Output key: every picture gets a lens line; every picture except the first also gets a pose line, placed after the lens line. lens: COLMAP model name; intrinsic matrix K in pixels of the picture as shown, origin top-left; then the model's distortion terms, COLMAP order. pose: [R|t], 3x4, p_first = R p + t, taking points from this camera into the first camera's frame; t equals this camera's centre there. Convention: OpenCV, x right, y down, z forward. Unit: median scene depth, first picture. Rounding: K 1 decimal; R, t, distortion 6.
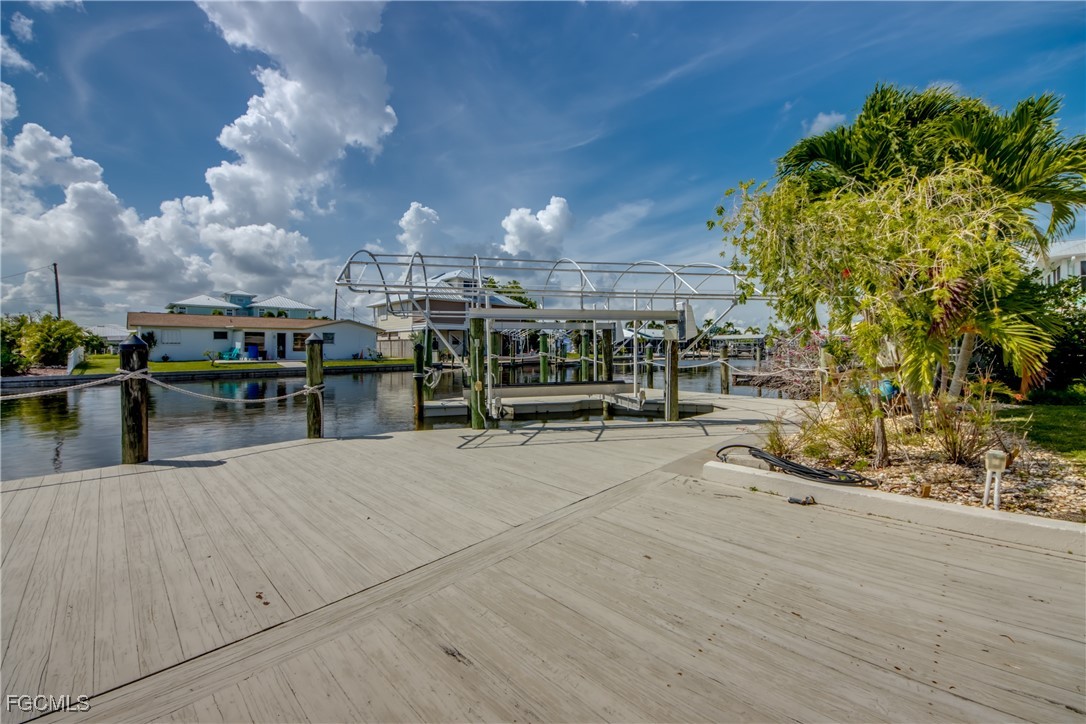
lens RADIAL K [[426.7, 0, 551.9], [0, 426.7, 353.9], [0, 0, 1]] dist [0.024375, -0.016603]
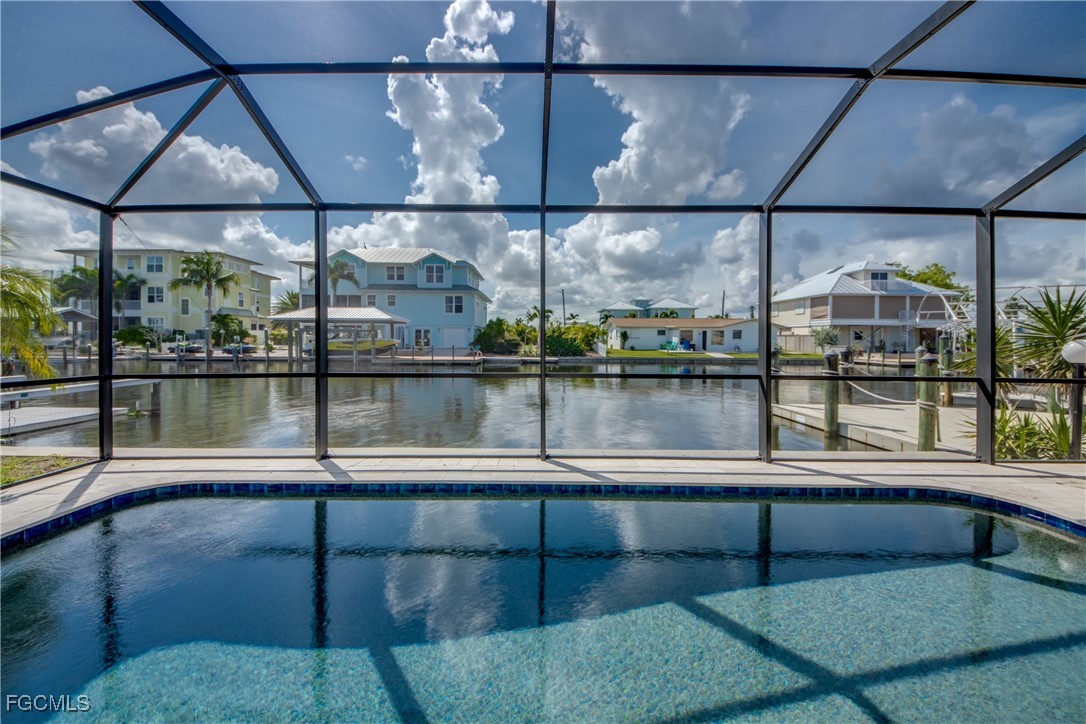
lens RADIAL K [[408.7, 0, 536.4], [0, 408.7, 340.0], [0, 0, 1]] dist [0.051260, -0.035296]
pose [[0.697056, 0.012637, -0.716905, -0.060060], [-0.021290, 0.999769, -0.003077, -0.003707], [0.716700, 0.017408, 0.697164, -0.168400]]
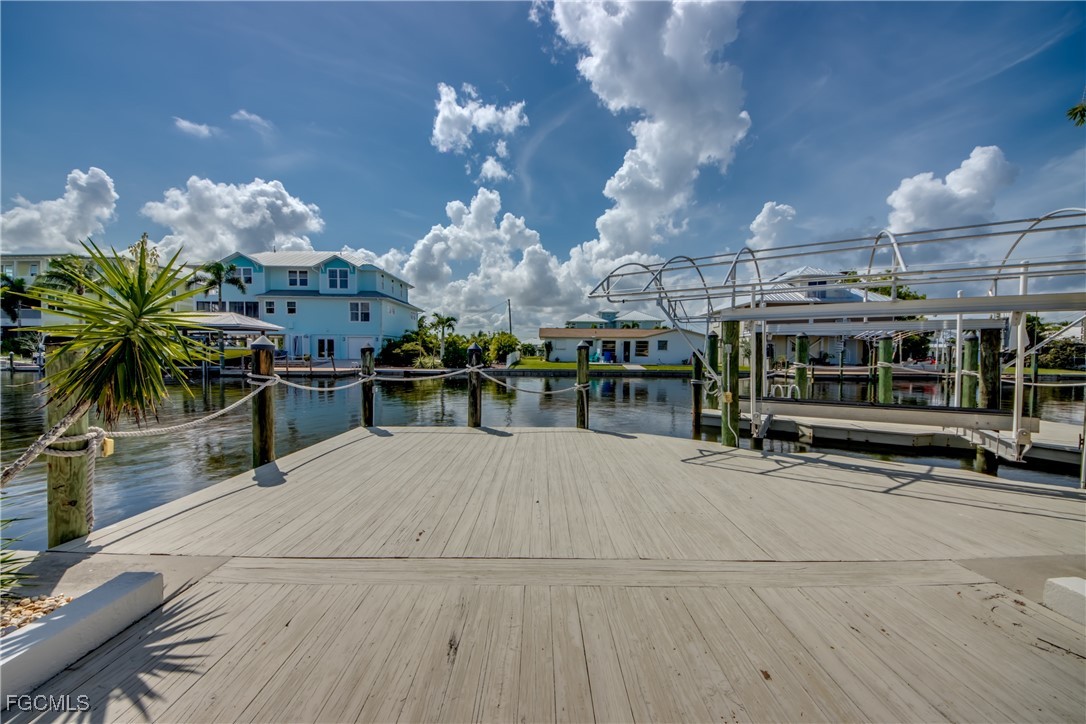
lens RADIAL K [[409.3, 0, 543.0], [0, 409.3, 362.0], [0, 0, 1]] dist [0.044852, -0.028697]
pose [[0.694453, 0.025961, -0.719070, 0.026957], [-0.022881, 0.999640, 0.013993, -0.000160], [0.719174, 0.006736, 0.694797, 0.019714]]
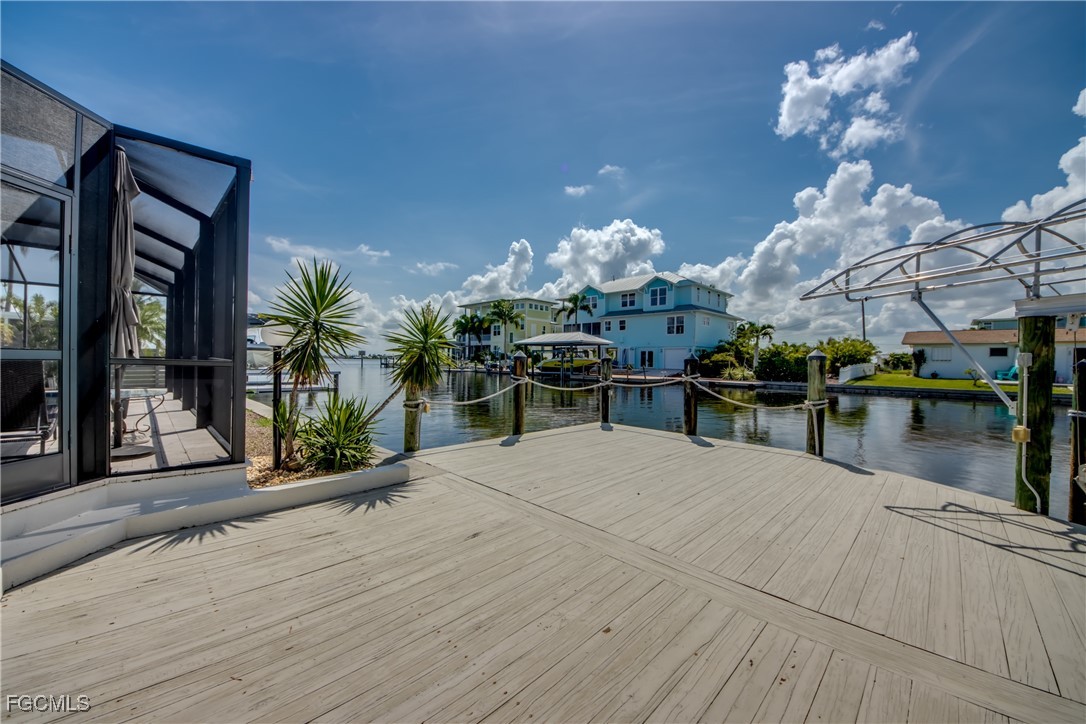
lens RADIAL K [[404.4, 0, 540.9], [0, 404.4, 372.1], [0, 0, 1]] dist [0.056828, -0.033131]
pose [[-0.013718, 0.034939, -0.999295, 0.060156], [-0.031701, 0.998872, 0.035360, -0.001243], [0.999403, 0.032164, -0.012595, 0.054669]]
